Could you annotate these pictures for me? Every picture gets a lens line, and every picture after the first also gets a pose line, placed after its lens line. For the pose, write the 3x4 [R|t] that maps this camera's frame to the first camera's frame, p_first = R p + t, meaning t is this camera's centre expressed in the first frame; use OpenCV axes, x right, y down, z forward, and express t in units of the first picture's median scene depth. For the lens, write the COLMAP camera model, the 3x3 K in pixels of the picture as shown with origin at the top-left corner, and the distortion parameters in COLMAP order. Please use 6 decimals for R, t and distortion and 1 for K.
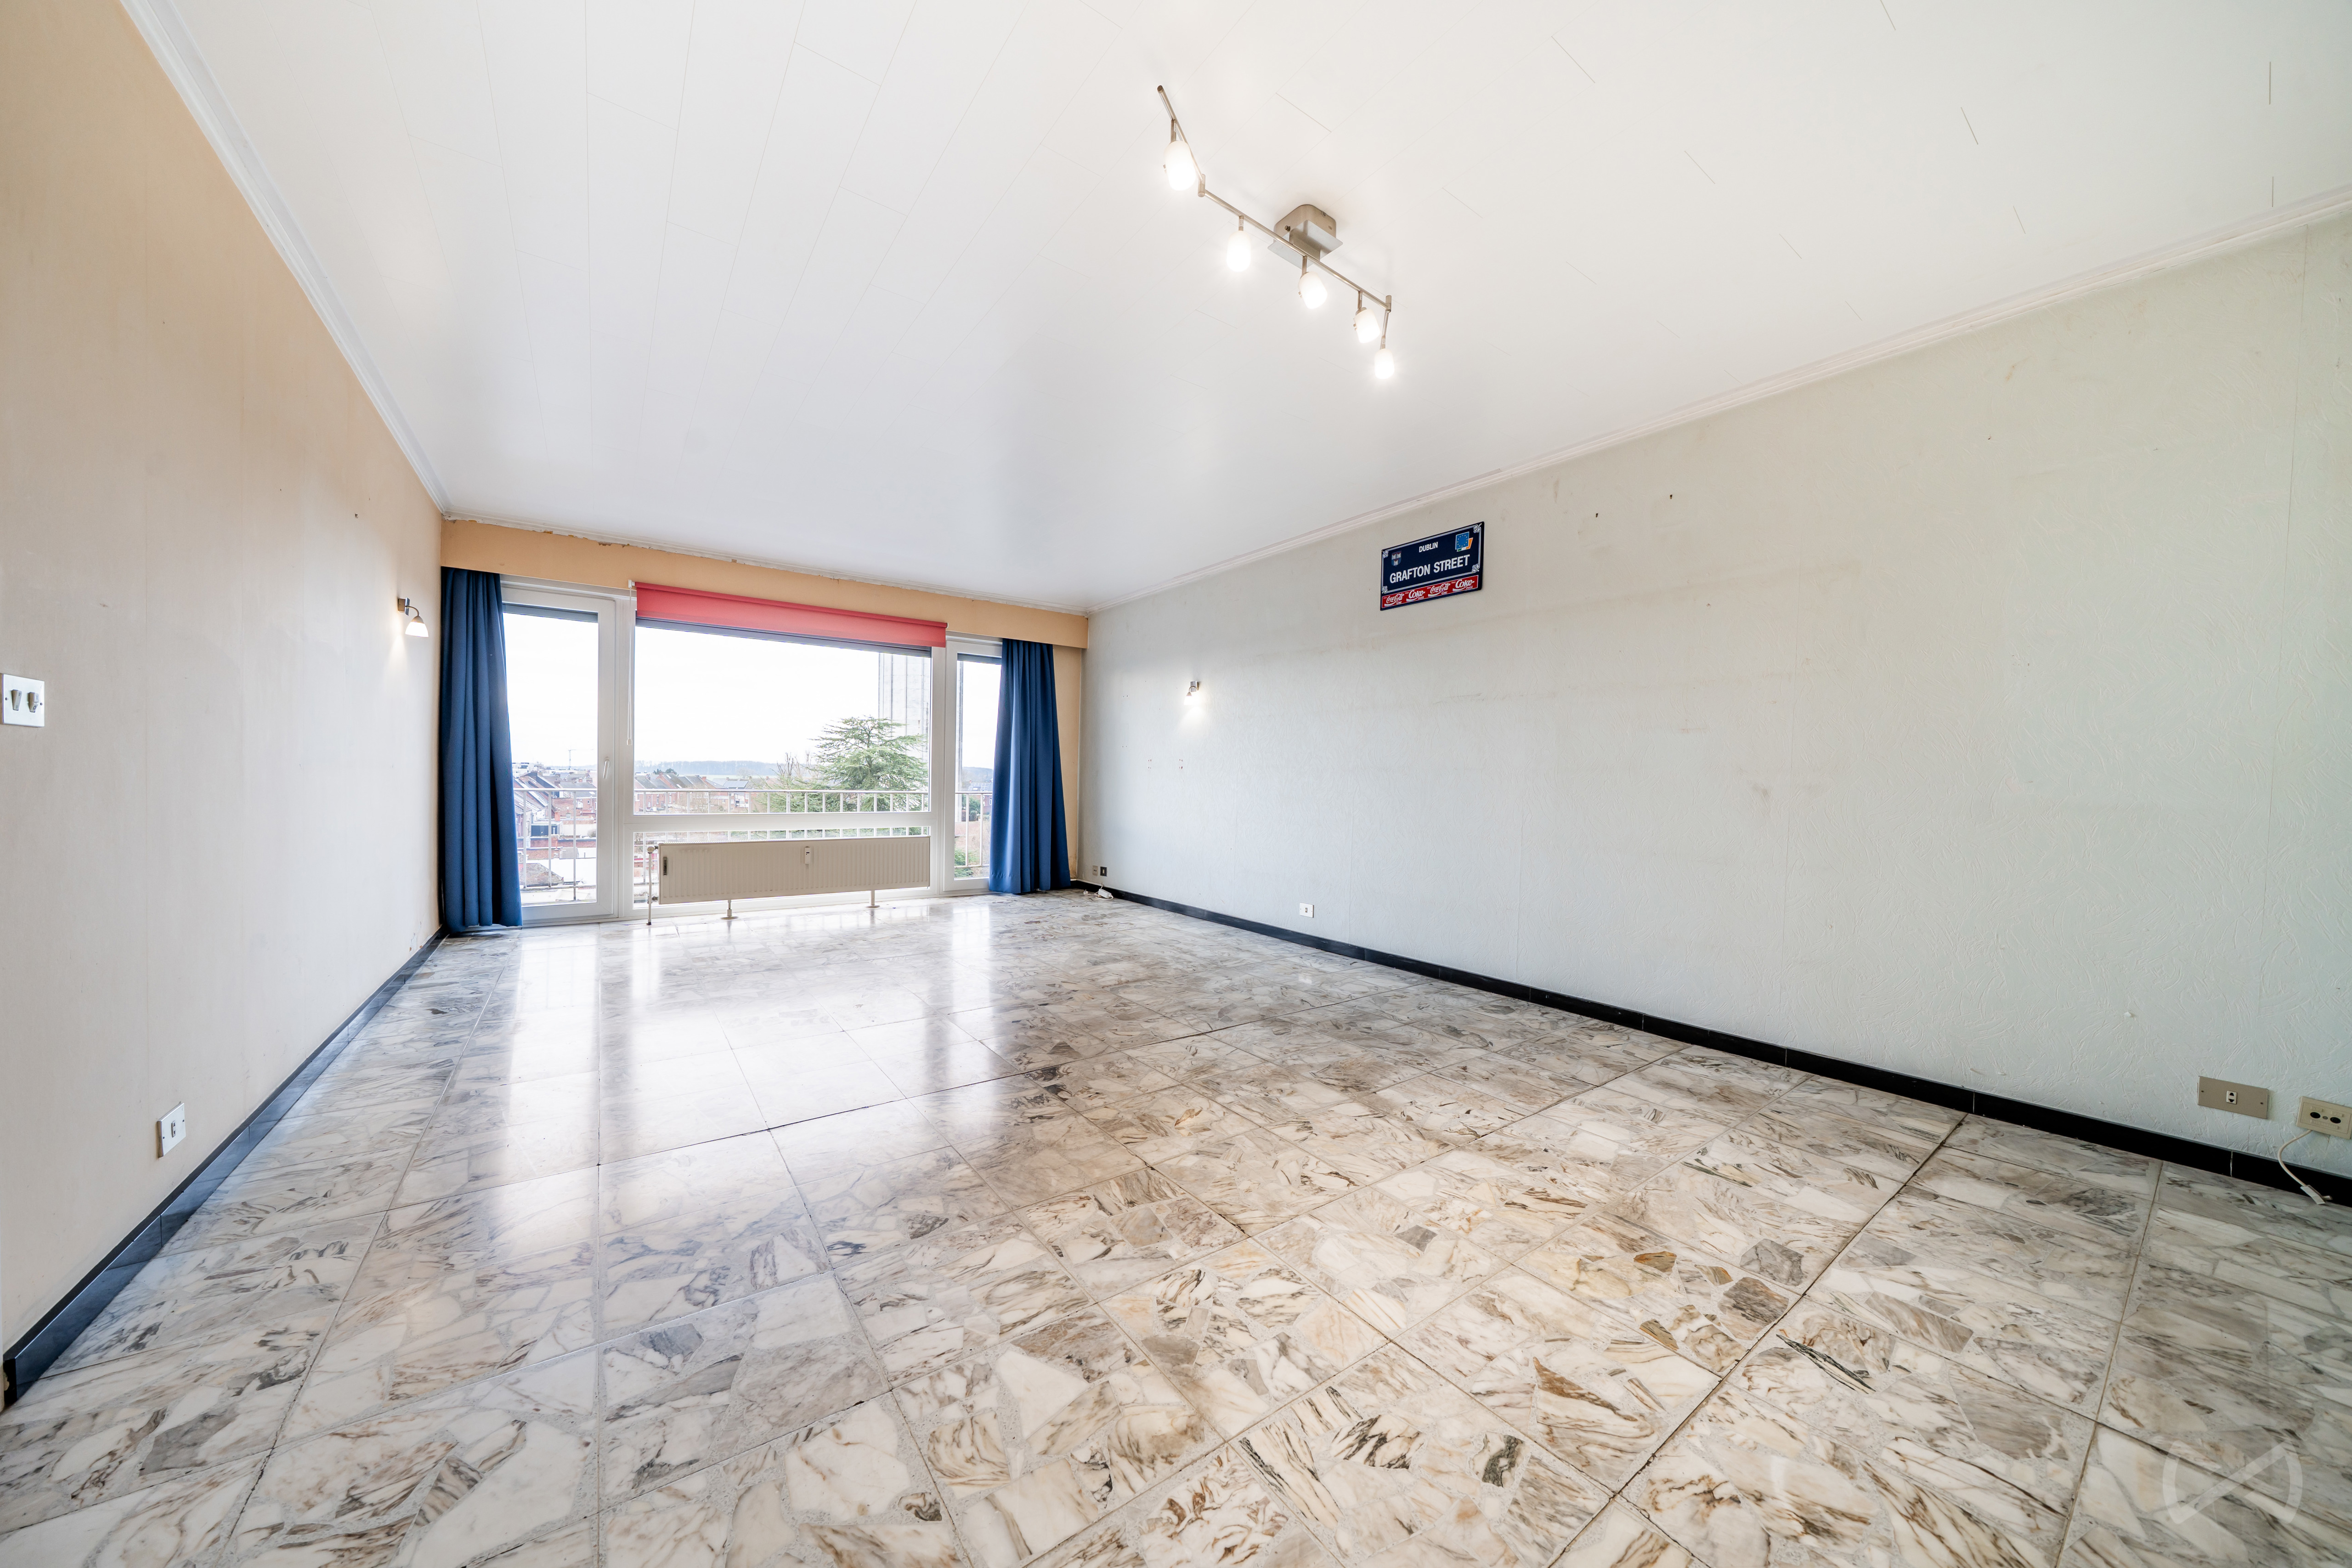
lens RADIAL K [[789.7, 0, 1168.6], [0, 789.7, 784.1], [0, 0, 1]] dist [0.000088, -0.000093]
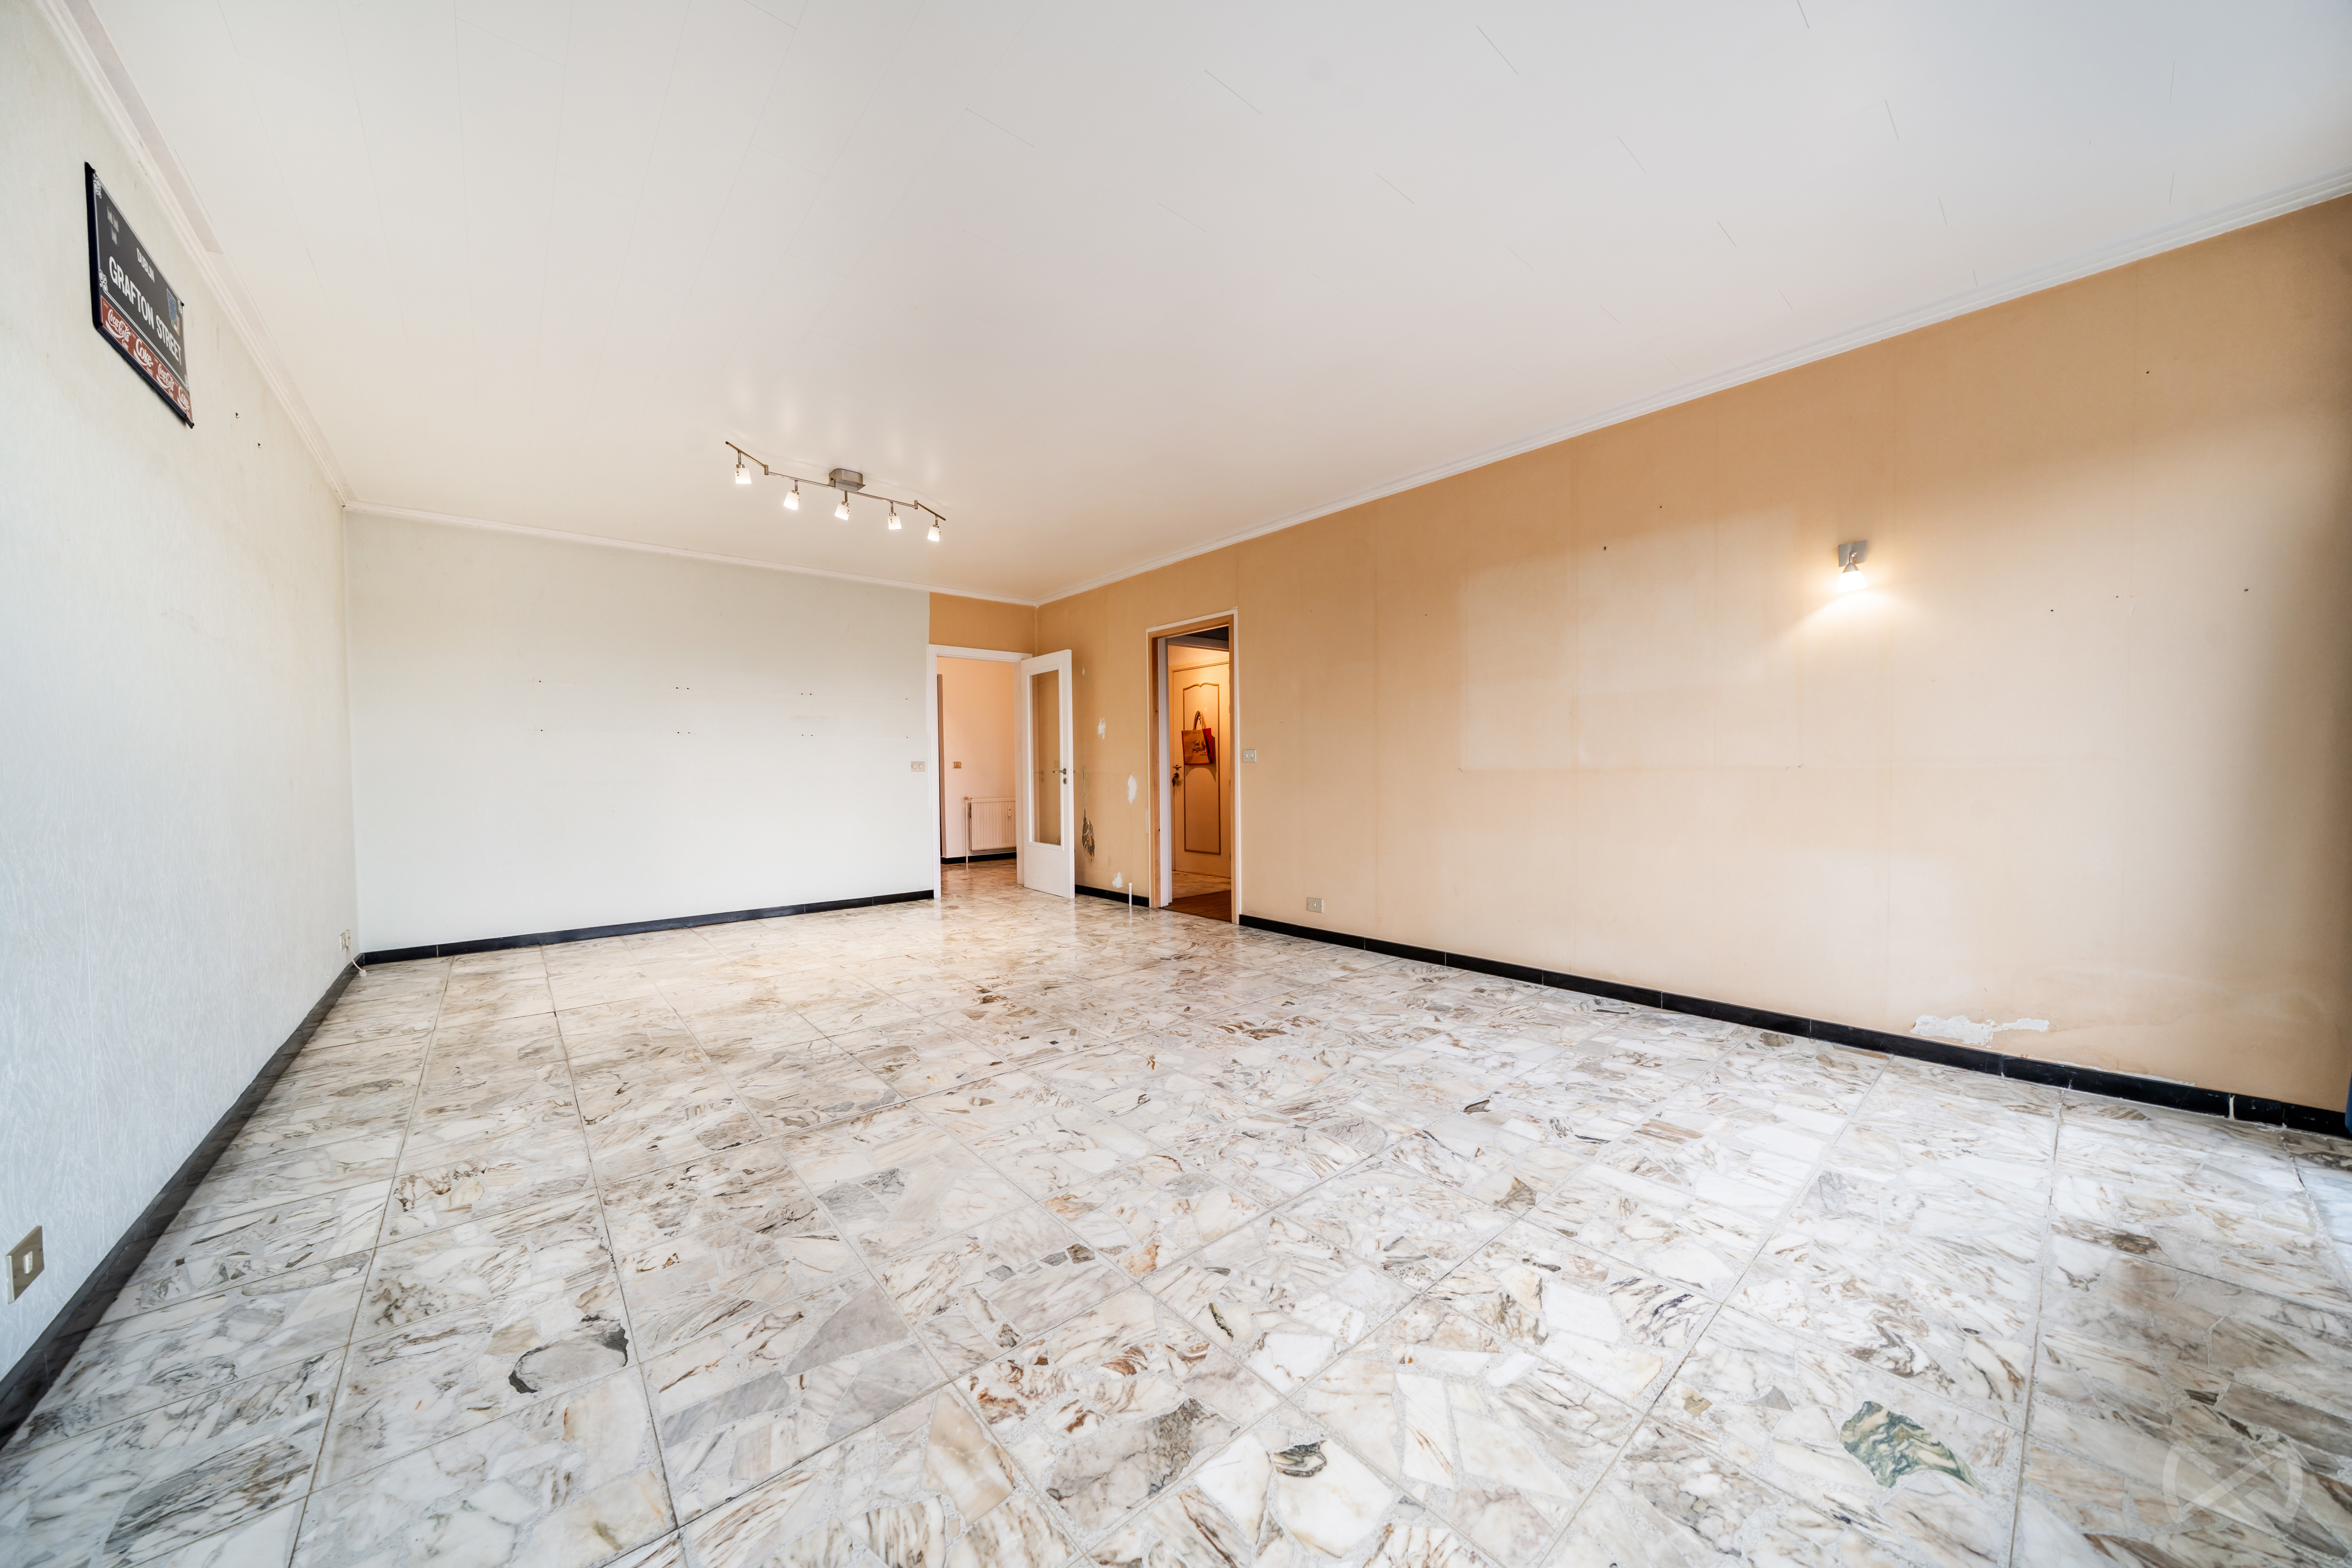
lens RADIAL K [[789.7, 0, 1196.0], [0, 789.7, 791.8], [0, 0, 1]] dist [0.000088, -0.000093]
pose [[-0.994187, -0.002938, -0.107625, -0.296784], [-0.006486, 0.999446, 0.032631, -0.023500], [0.107469, 0.033139, -0.993656, 1.958773]]
